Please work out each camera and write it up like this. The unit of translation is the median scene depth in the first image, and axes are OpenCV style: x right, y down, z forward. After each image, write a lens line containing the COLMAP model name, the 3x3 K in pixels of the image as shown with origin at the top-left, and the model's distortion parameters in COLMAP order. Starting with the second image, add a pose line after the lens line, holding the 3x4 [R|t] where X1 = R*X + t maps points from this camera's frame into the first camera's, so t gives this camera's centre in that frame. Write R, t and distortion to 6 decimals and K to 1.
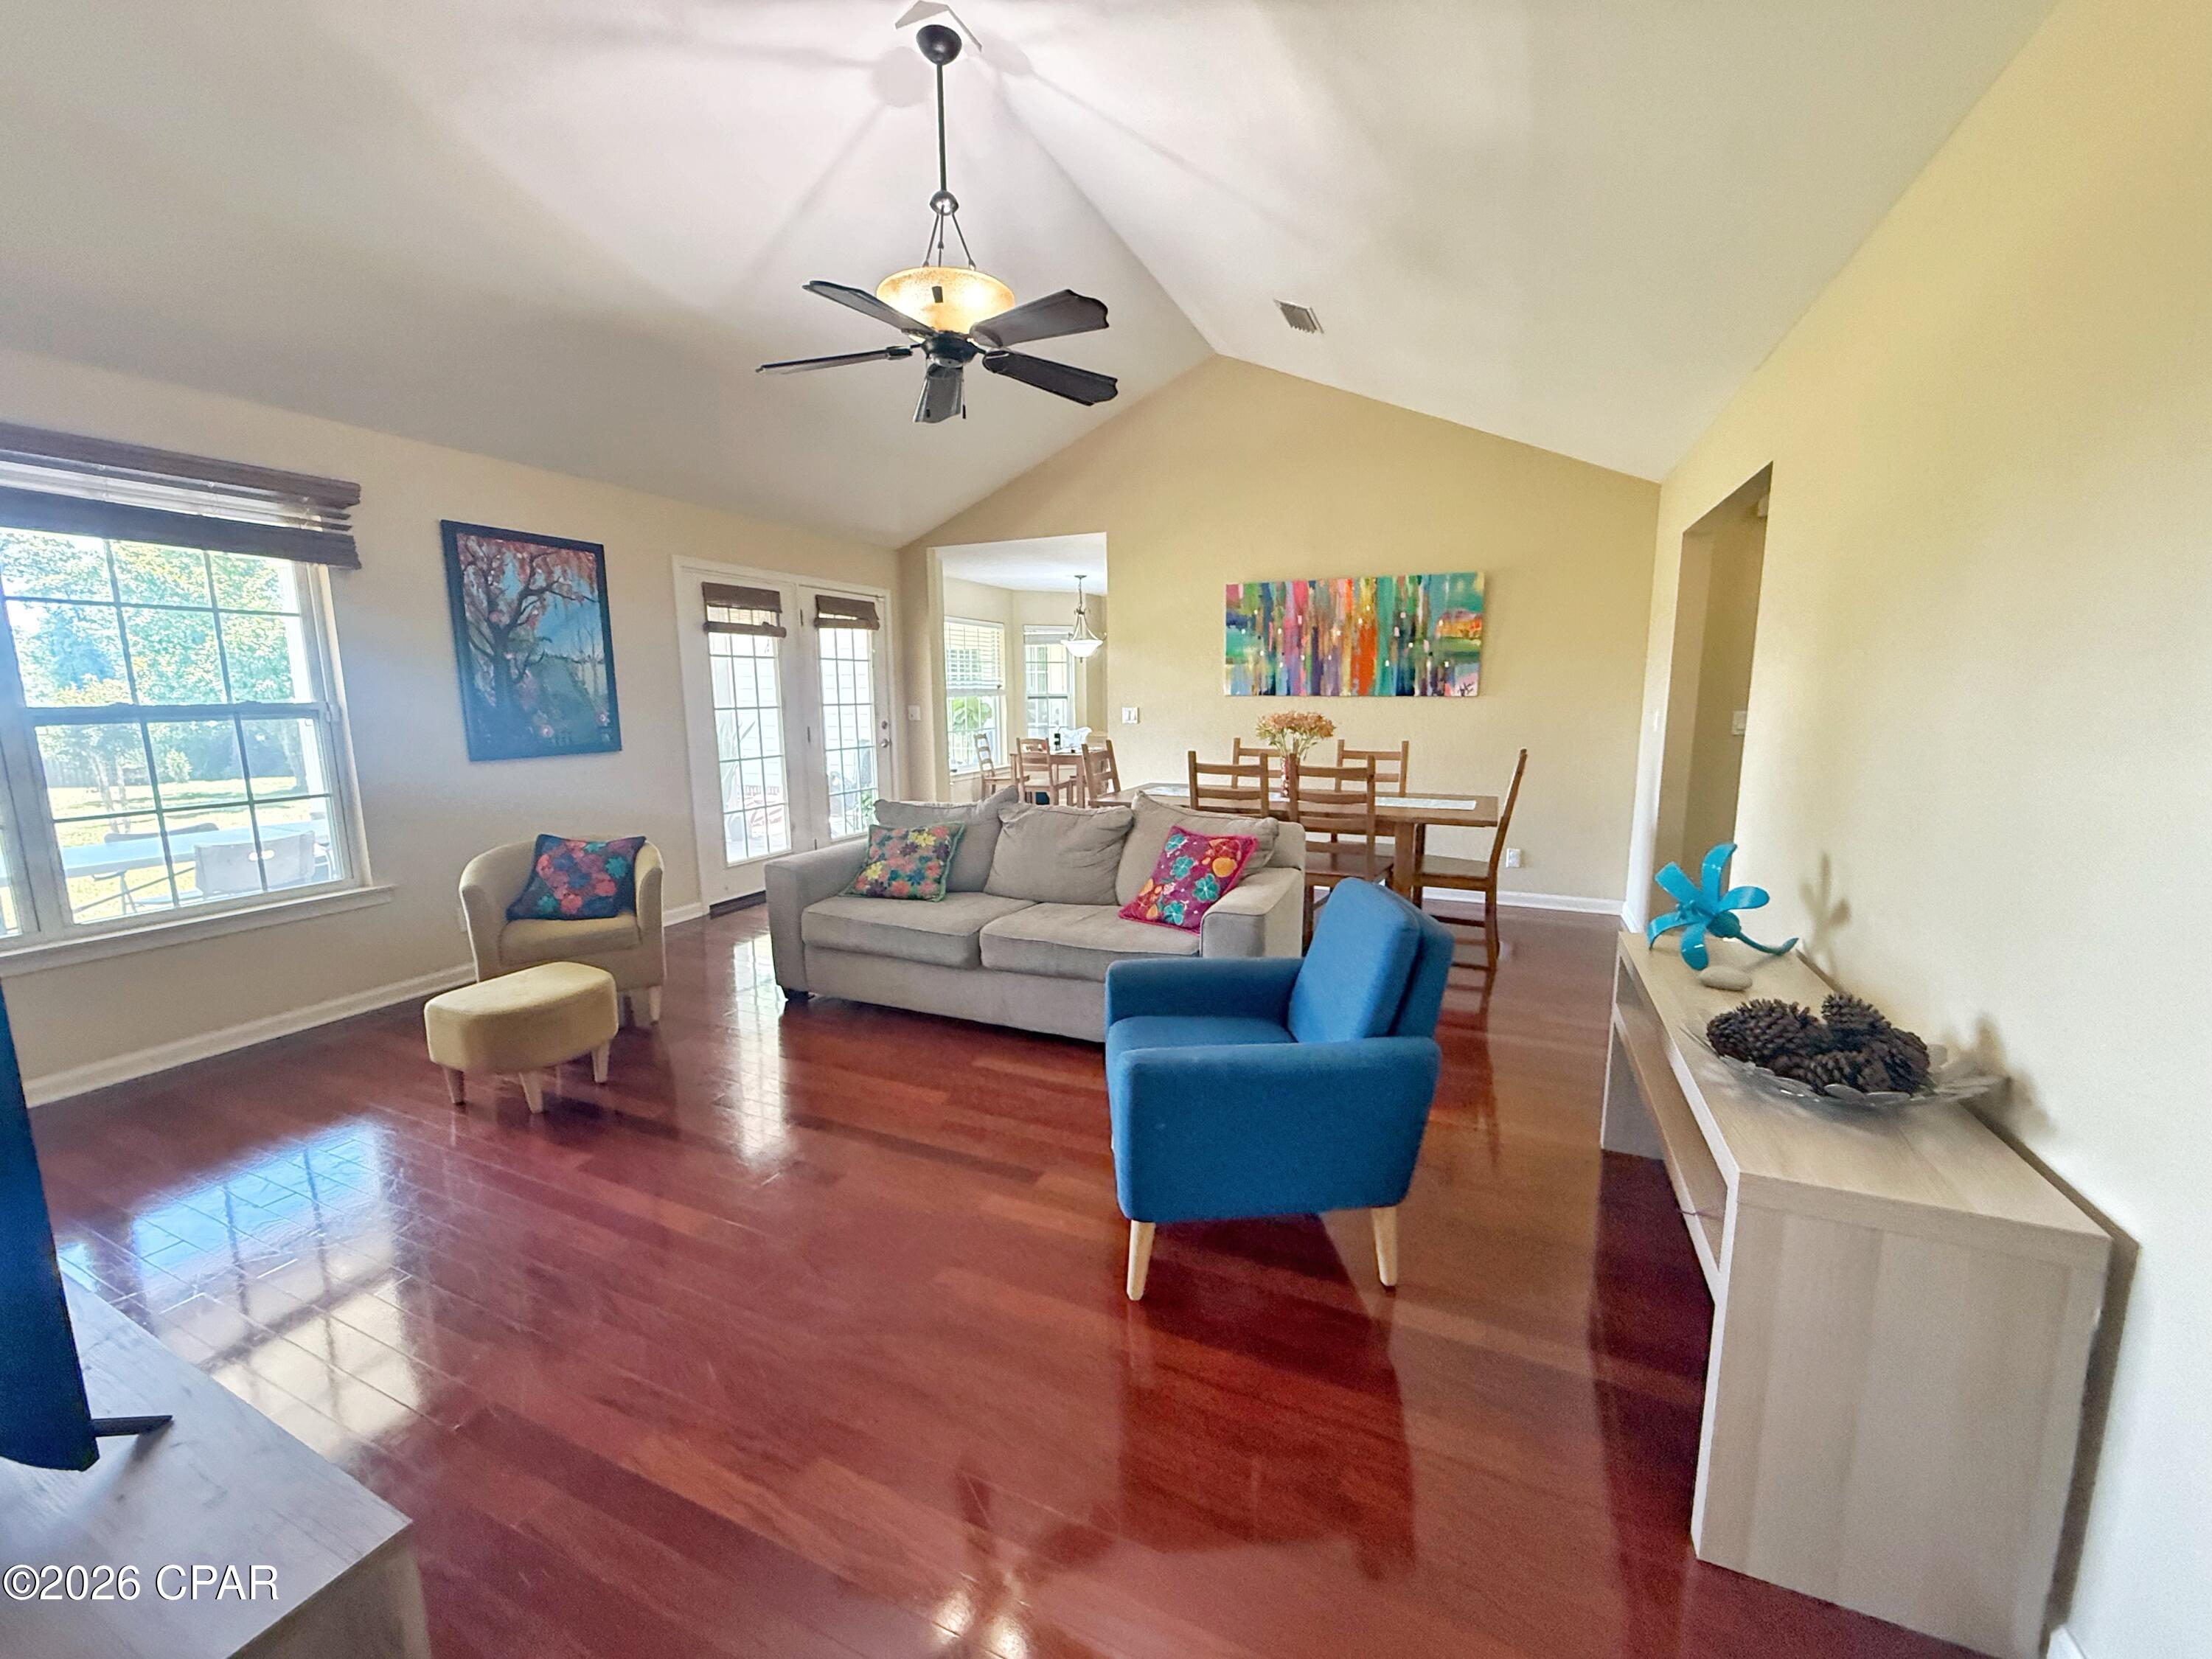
lens RADIAL K [[888.0, 0, 1099.7], [0, 888.0, 829.8], [0, 0, 1]] dist [-0.000945, 0.000538]
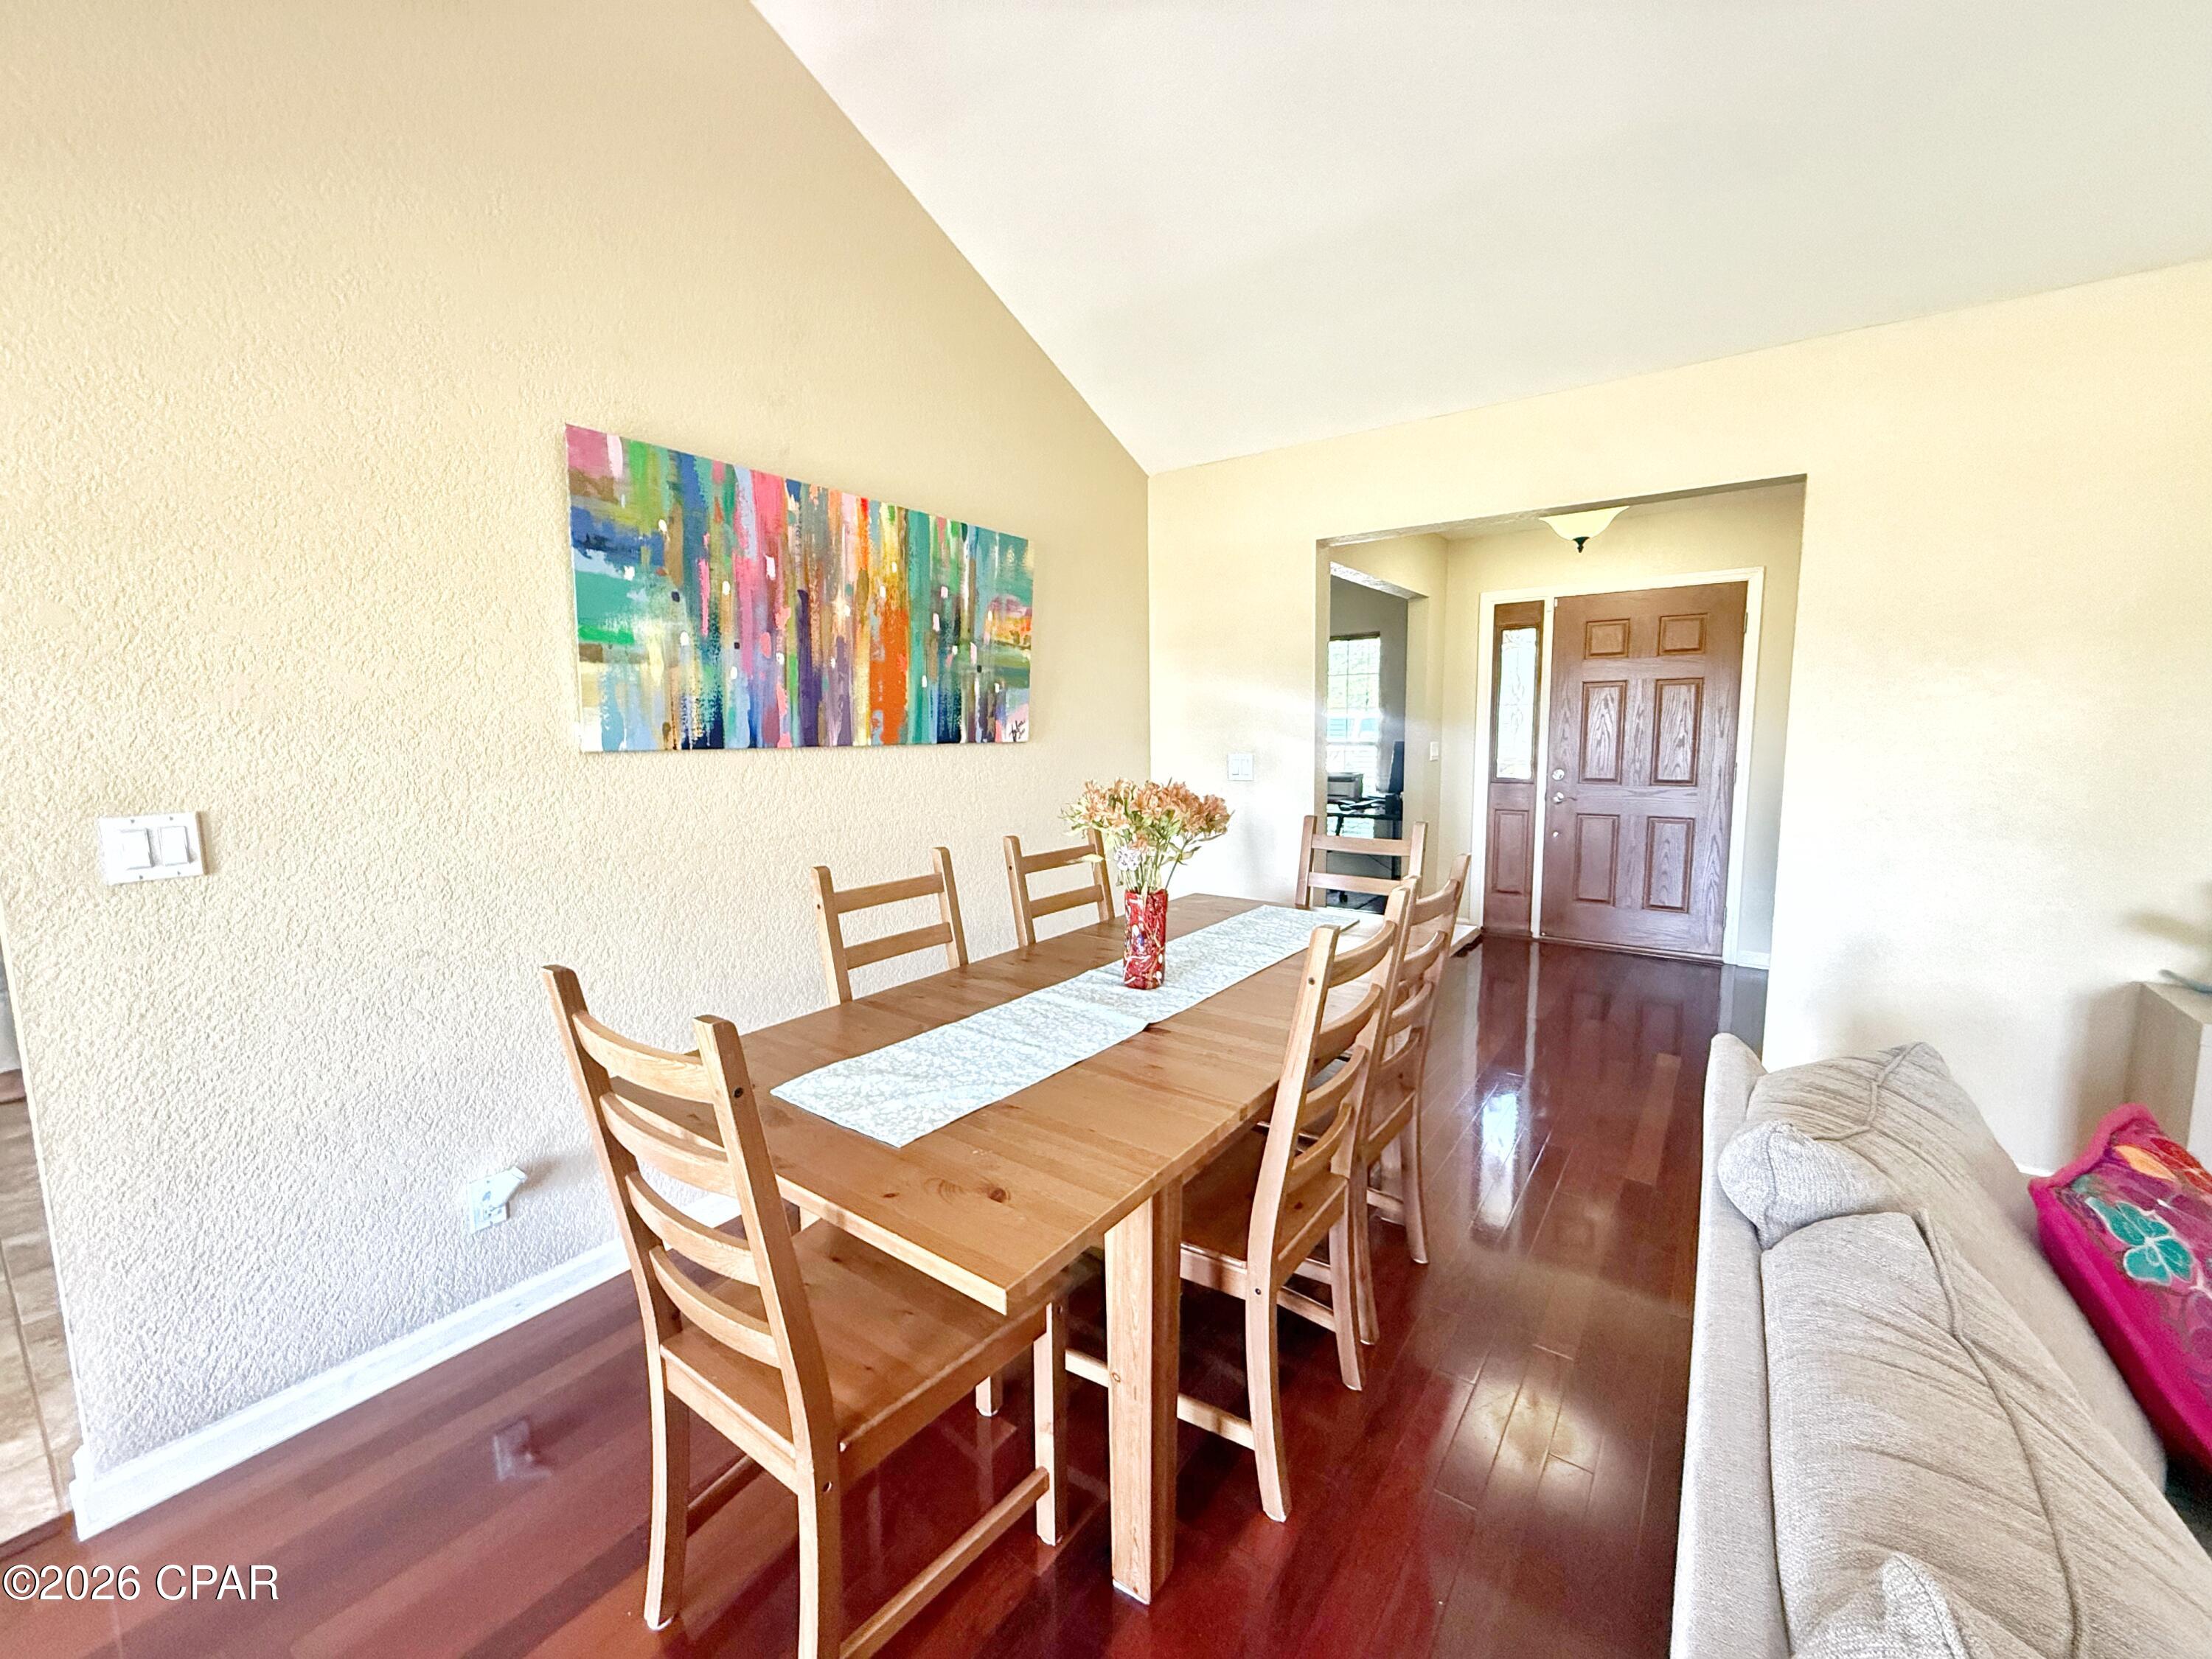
lens RADIAL K [[888.0, 0, 1099.7], [0, 888.0, 829.8], [0, 0, 1]] dist [-0.000945, 0.000538]
pose [[0.200681, -0.108796, 0.973597, -0.168135], [0.164212, 0.983489, 0.076054, -0.125259], [-0.965796, 0.144614, 0.215233, 0.802781]]
